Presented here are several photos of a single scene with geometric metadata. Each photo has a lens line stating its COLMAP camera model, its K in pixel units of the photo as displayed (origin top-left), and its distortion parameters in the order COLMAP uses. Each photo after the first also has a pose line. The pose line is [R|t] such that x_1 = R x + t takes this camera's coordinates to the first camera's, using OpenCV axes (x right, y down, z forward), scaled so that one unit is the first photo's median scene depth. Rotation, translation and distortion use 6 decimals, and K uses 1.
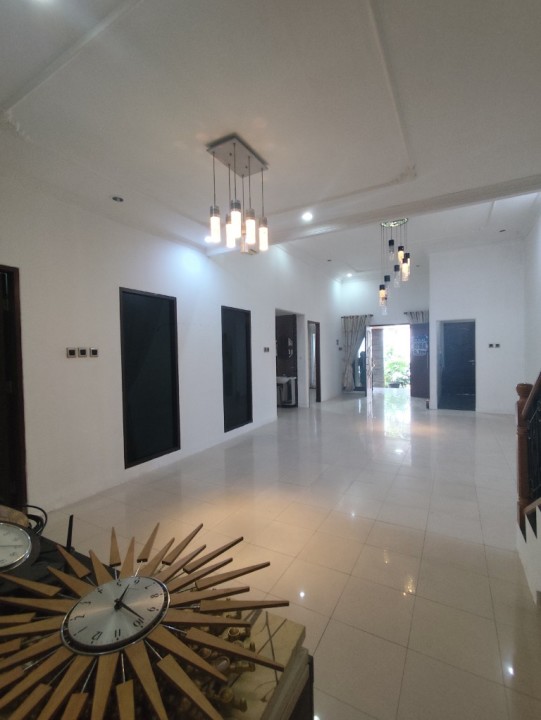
lens RADIAL K [[329.5, 0, 269.4], [0, 329.5, 358.0], [0, 0, 1]] dist [-0.003685, 0.001458]
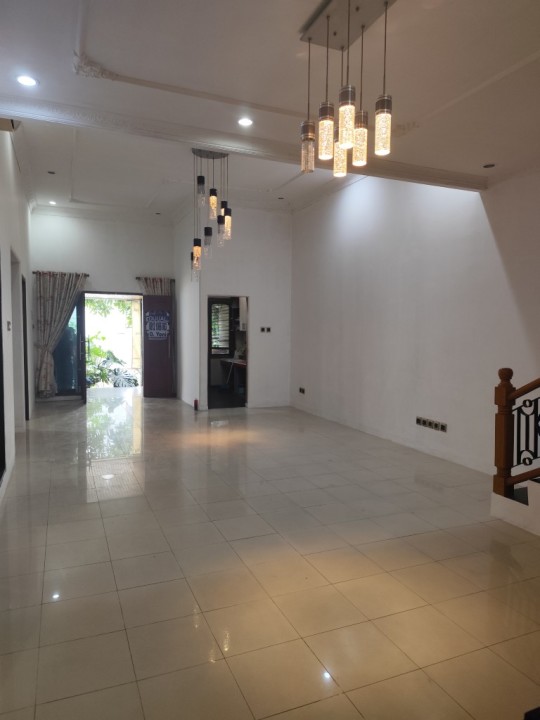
lens RADIAL K [[493.2, 0, 268.2], [0, 493.2, 362.4], [0, 0, 1]] dist [0.042737, -0.045286]
pose [[0.615854, -0.025096, 0.787461, -0.357780], [-0.006866, 0.999284, 0.037216, 0.000181], [-0.787831, -0.028326, 0.615240, 0.203245]]
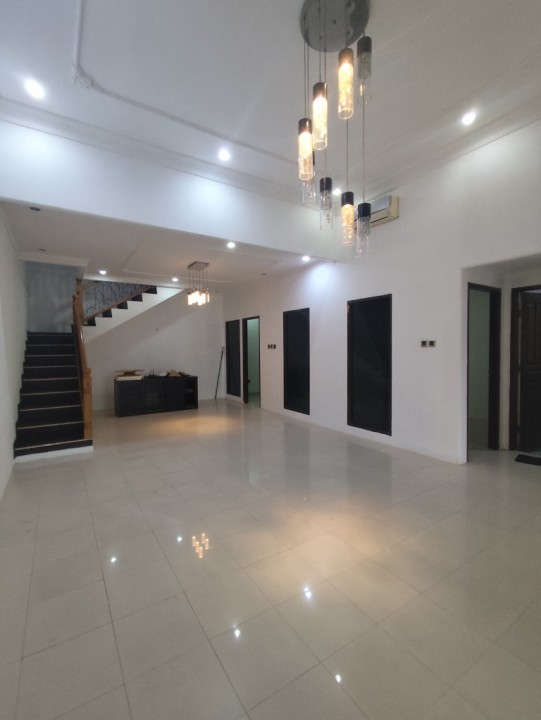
lens RADIAL K [[329.5, 0, 270.0], [0, 329.5, 359.4], [0, 0, 1]] dist [-0.003685, 0.001458]
pose [[-0.467052, 0.056287, -0.882437, 0.690909], [0.001666, 0.998026, 0.062778, -0.033648], [0.884228, 0.027851, -0.466224, 0.997923]]
